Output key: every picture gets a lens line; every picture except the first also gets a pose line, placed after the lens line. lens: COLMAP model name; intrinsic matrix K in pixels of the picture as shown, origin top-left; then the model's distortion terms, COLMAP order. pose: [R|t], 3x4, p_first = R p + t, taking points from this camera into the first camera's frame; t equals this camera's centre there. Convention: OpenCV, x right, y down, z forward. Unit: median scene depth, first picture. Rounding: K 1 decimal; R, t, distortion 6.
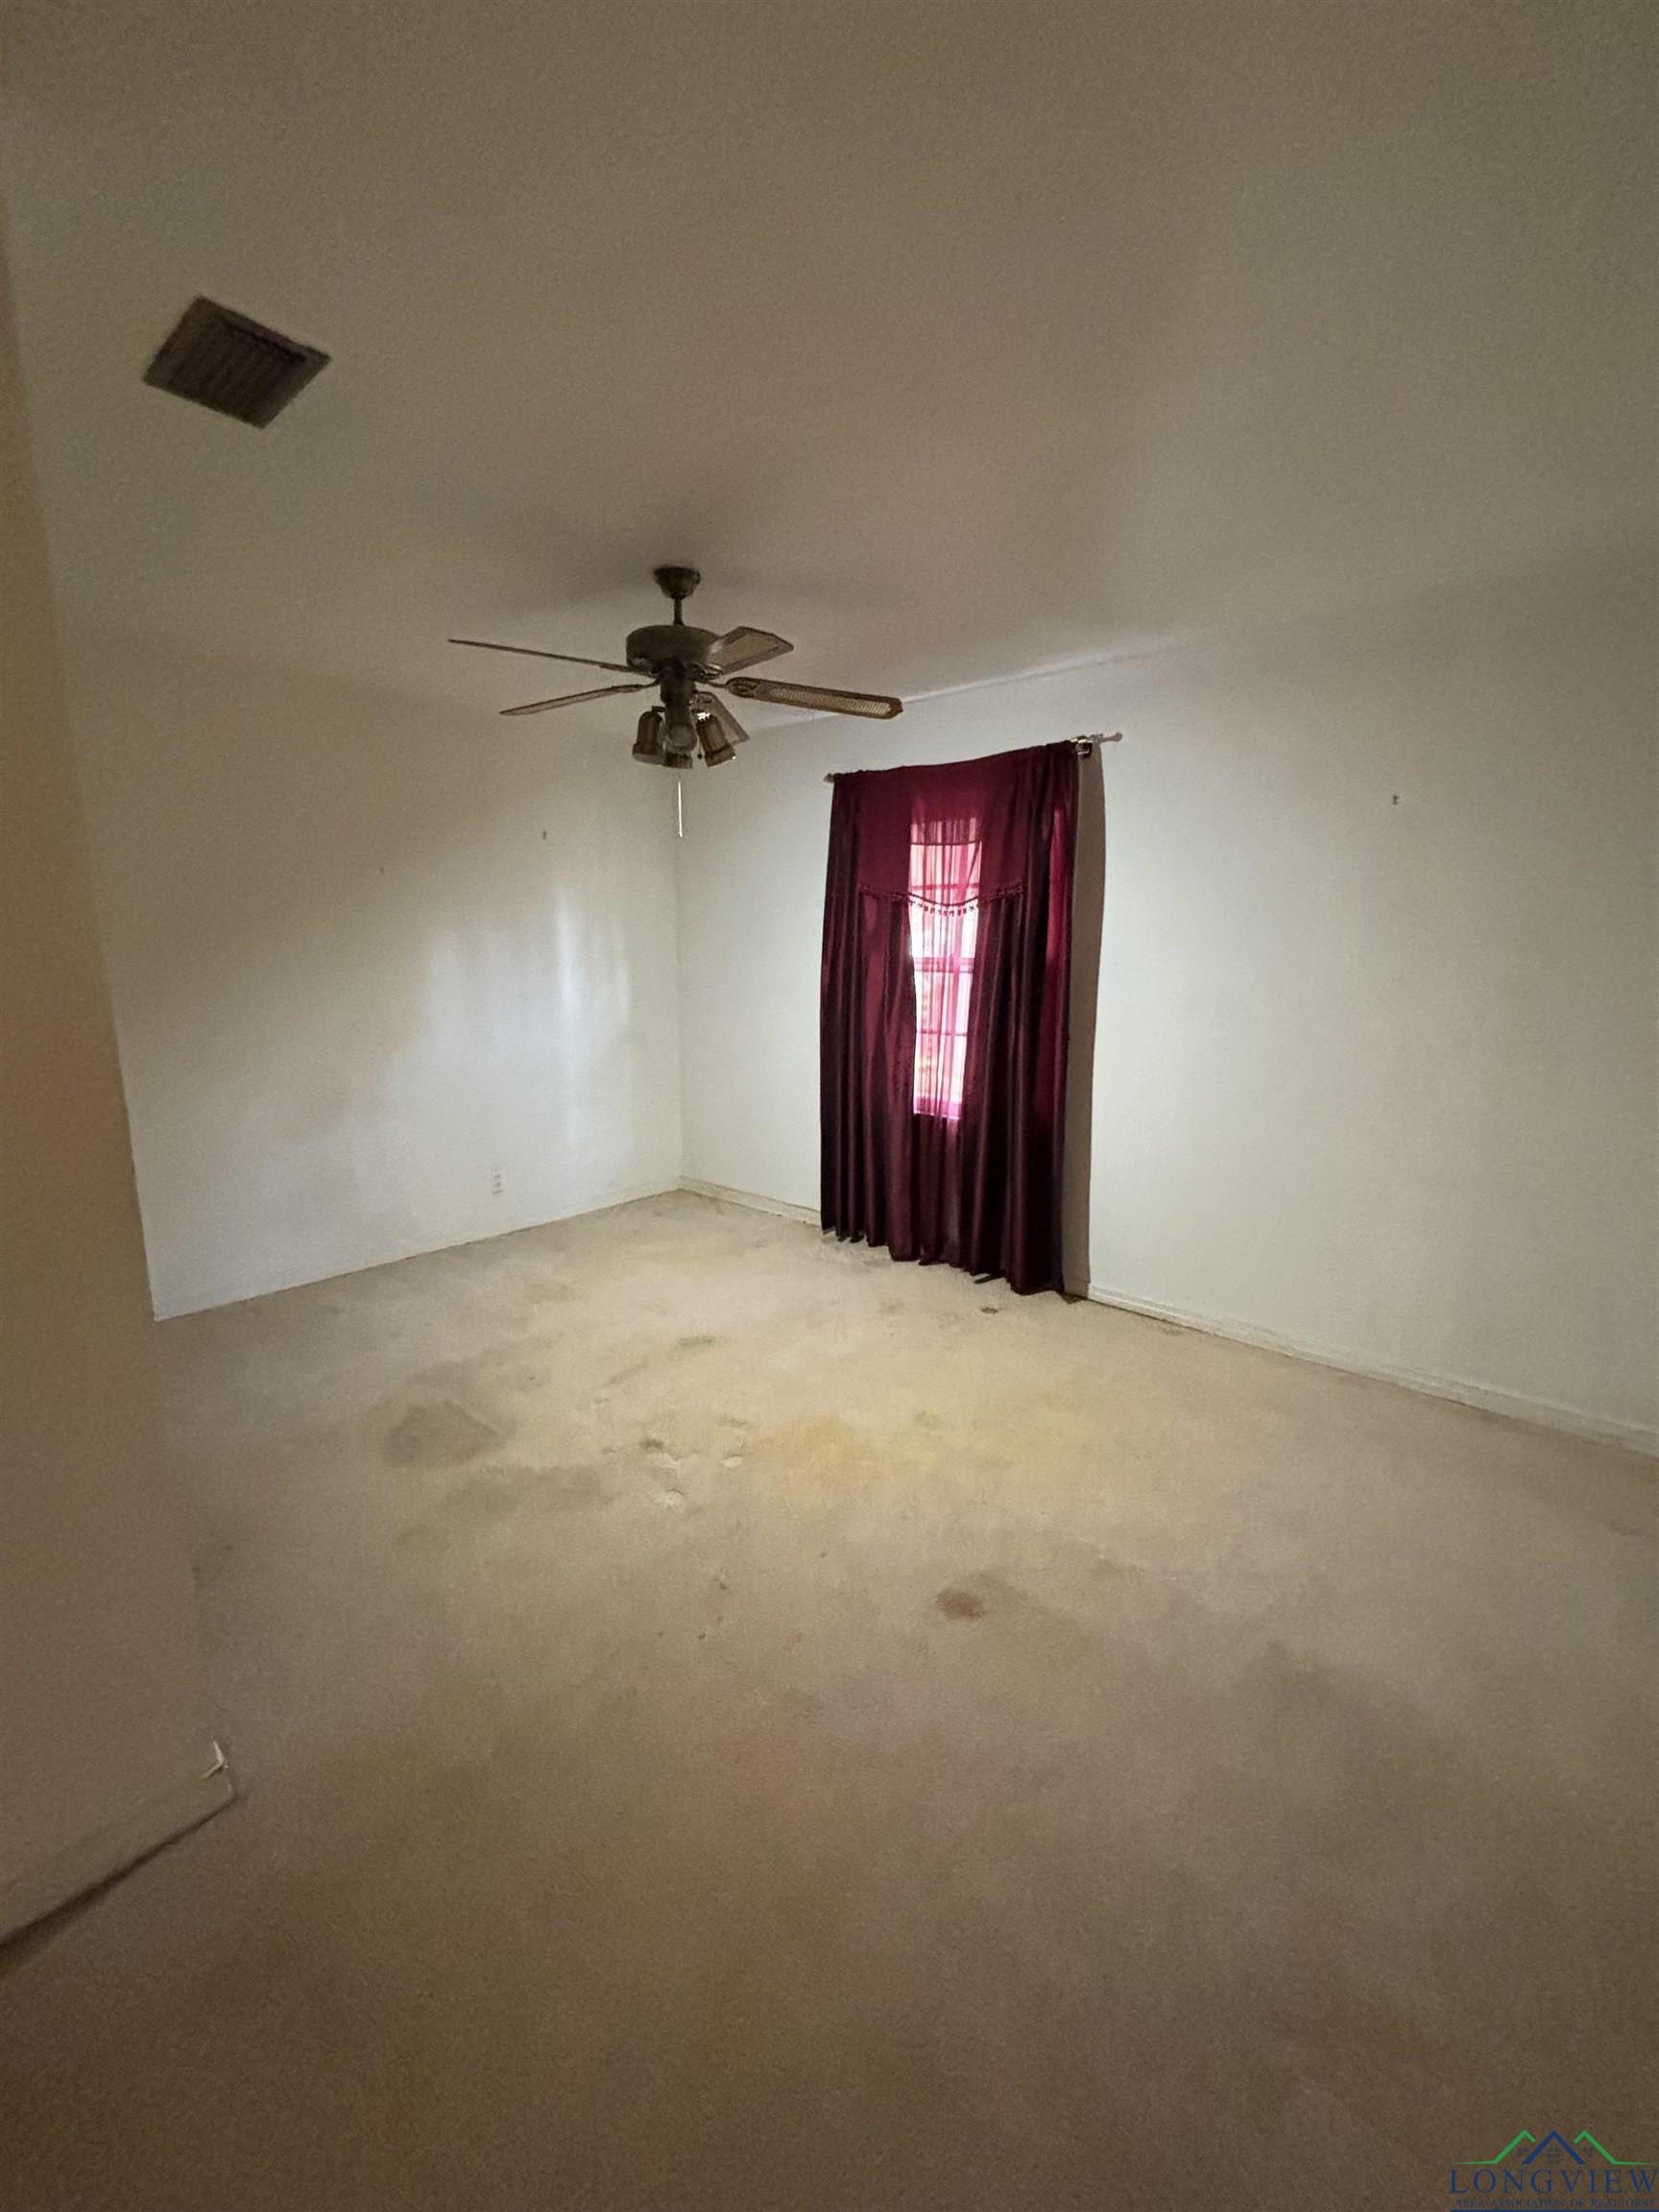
lens RADIAL K [[901.4, 0, 835.3], [0, 901.4, 1104.4], [0, 0, 1]] dist [0.003929, -0.000822]
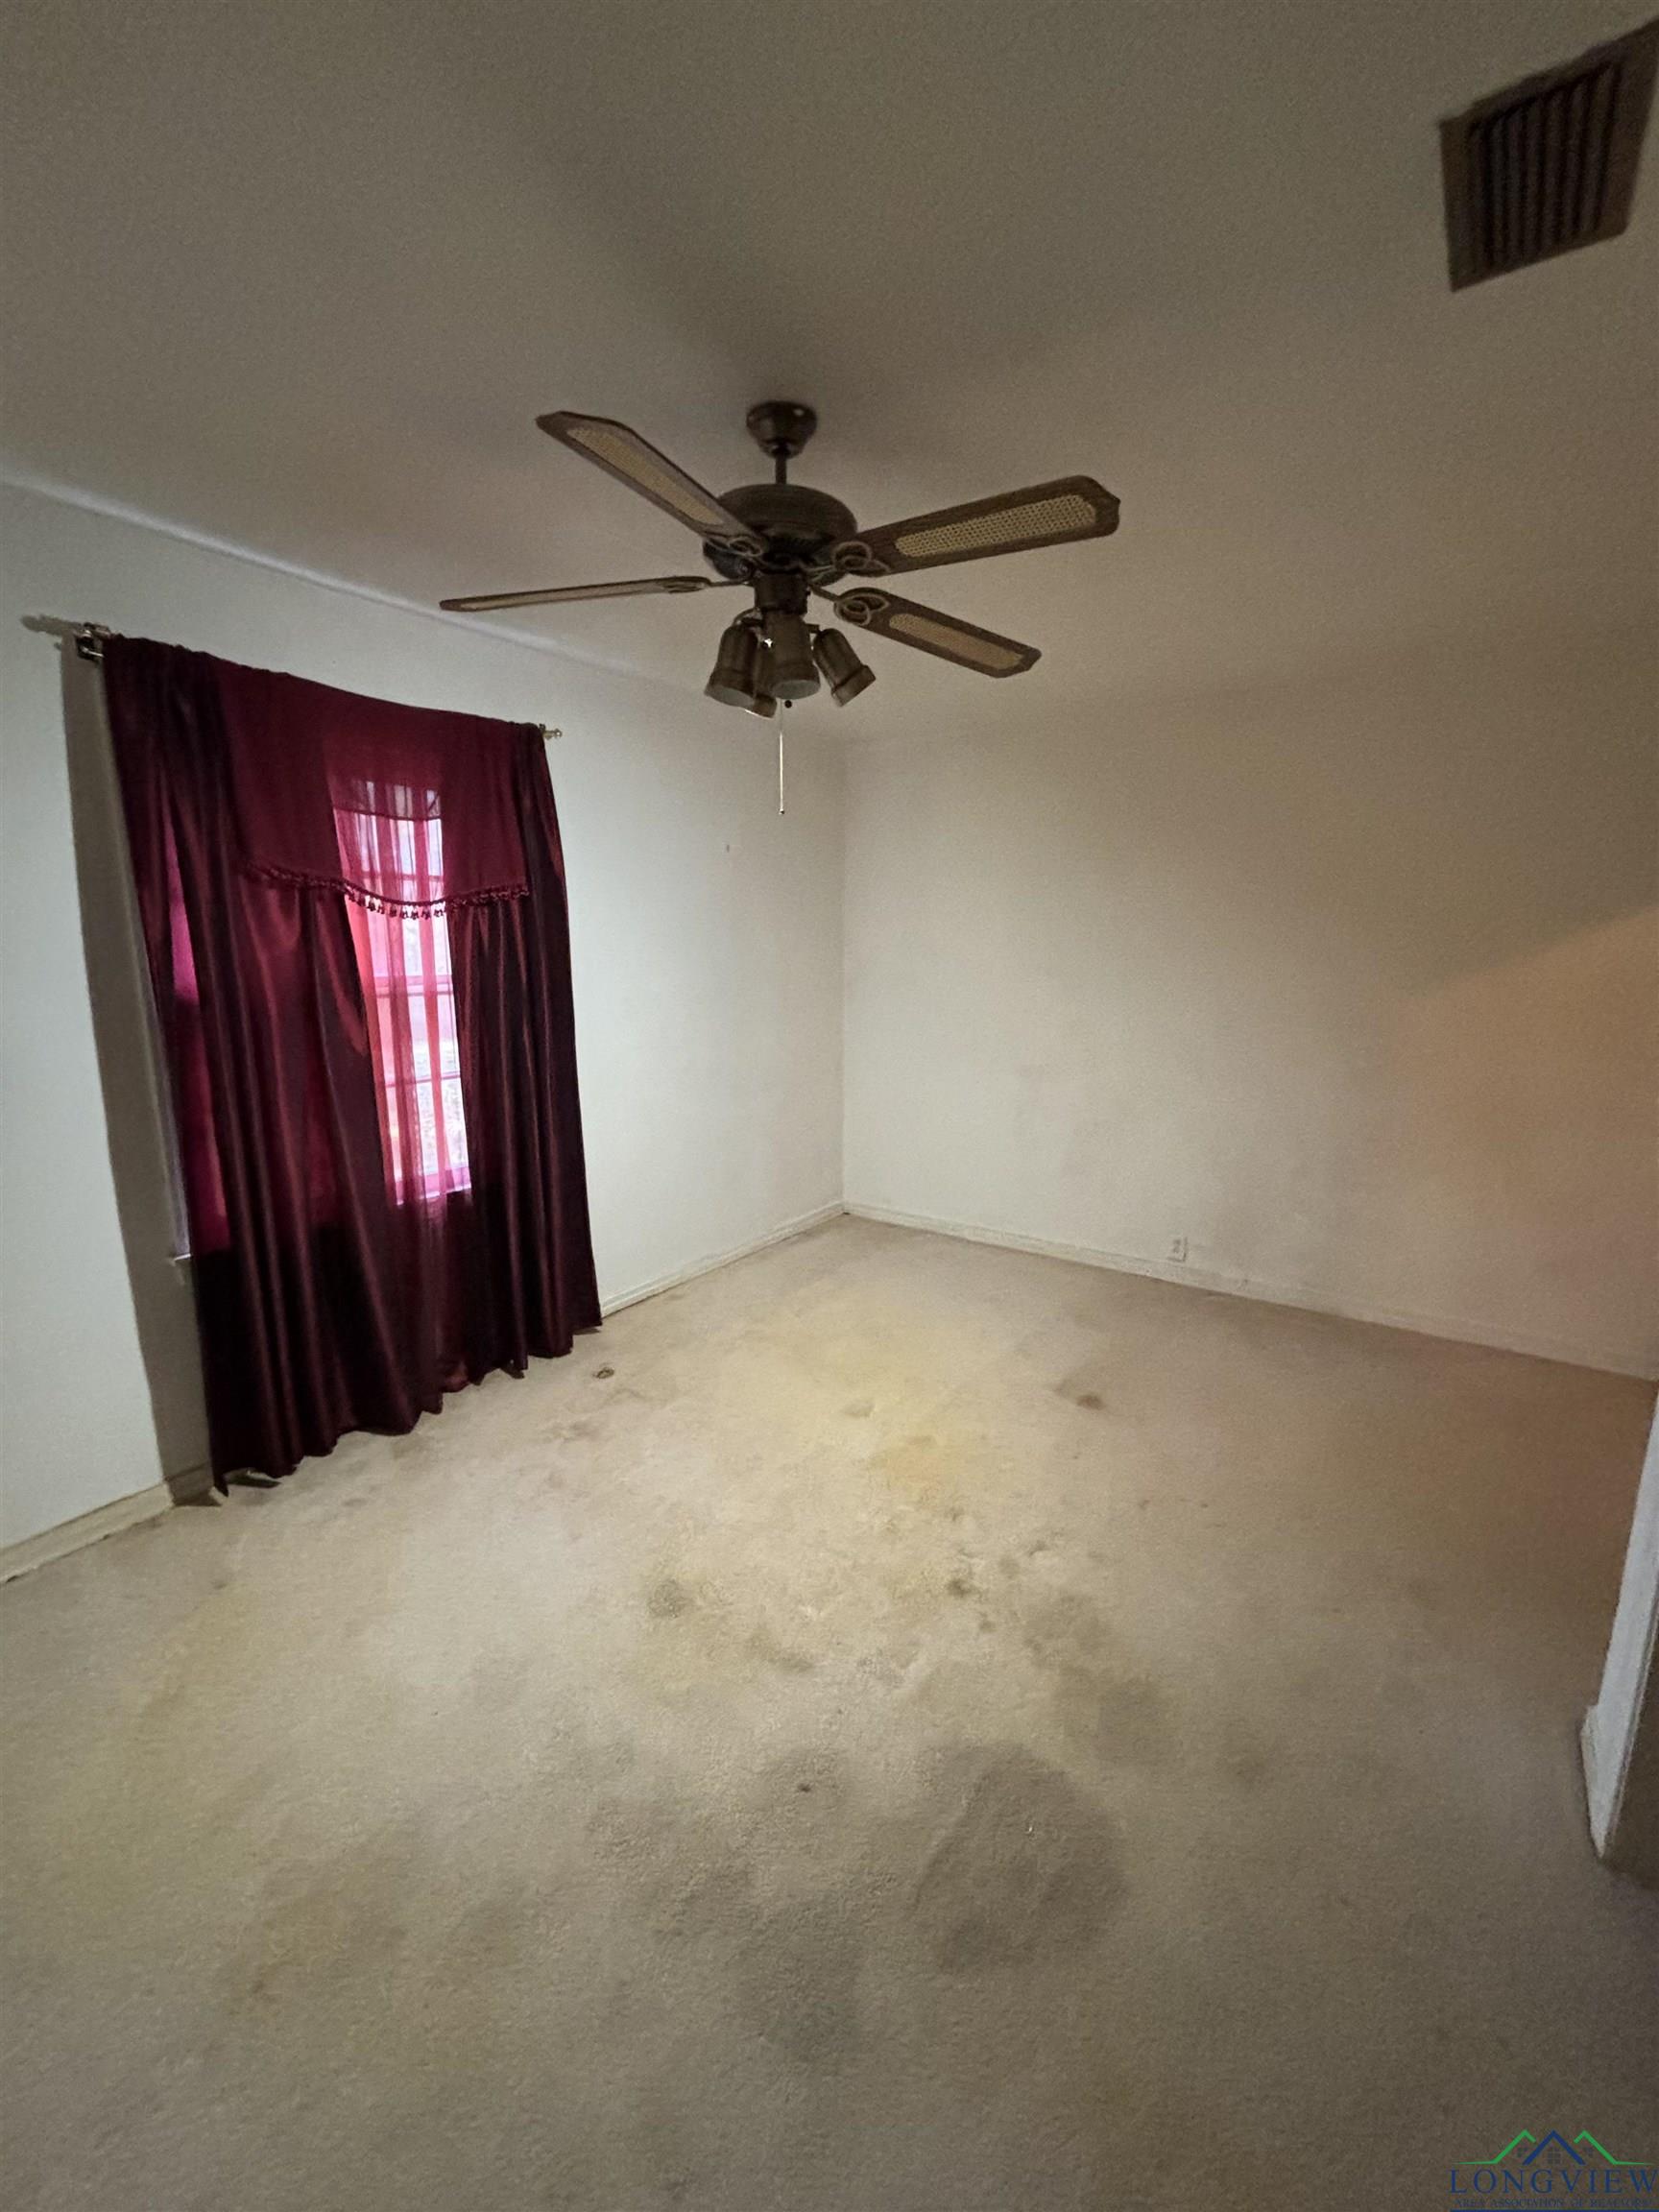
lens RADIAL K [[901.4, 0, 835.0], [0, 901.4, 1105.3], [0, 0, 1]] dist [0.003929, -0.000822]
pose [[-0.090579, -0.201227, 0.975348, -0.635031], [0.174575, 0.961001, 0.214480, -0.167803], [-0.980469, 0.189699, -0.051917, 0.752311]]
